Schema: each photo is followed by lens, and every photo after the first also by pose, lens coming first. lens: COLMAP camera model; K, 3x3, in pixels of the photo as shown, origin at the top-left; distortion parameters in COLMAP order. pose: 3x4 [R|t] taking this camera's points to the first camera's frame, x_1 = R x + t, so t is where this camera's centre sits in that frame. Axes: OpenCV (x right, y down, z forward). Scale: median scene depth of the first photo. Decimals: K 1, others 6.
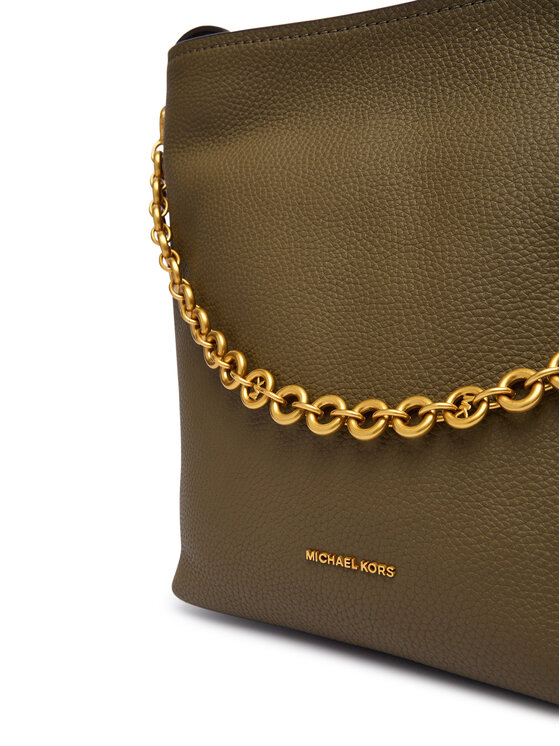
lens RADIAL K [[738.2, 0, 280.4], [0, 738.2, 375.6], [0, 0, 1]] dist [-0.066147, 0.000000]
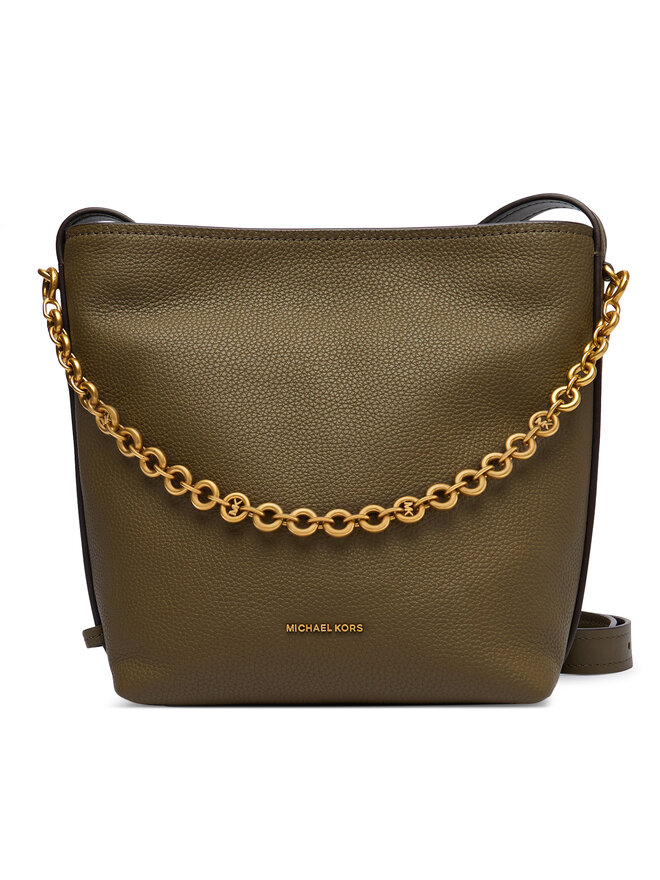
lens RADIAL K [[737.2, 0, 329.7], [0, 737.2, 439.2], [0, 0, 1]] dist [-0.004594, -0.003336]
pose [[0.898633, 0.021629, 0.438168, -0.498104], [0.033002, 0.992621, -0.116682, 0.061260], [-0.437459, 0.119315, 0.891288, -0.280198]]
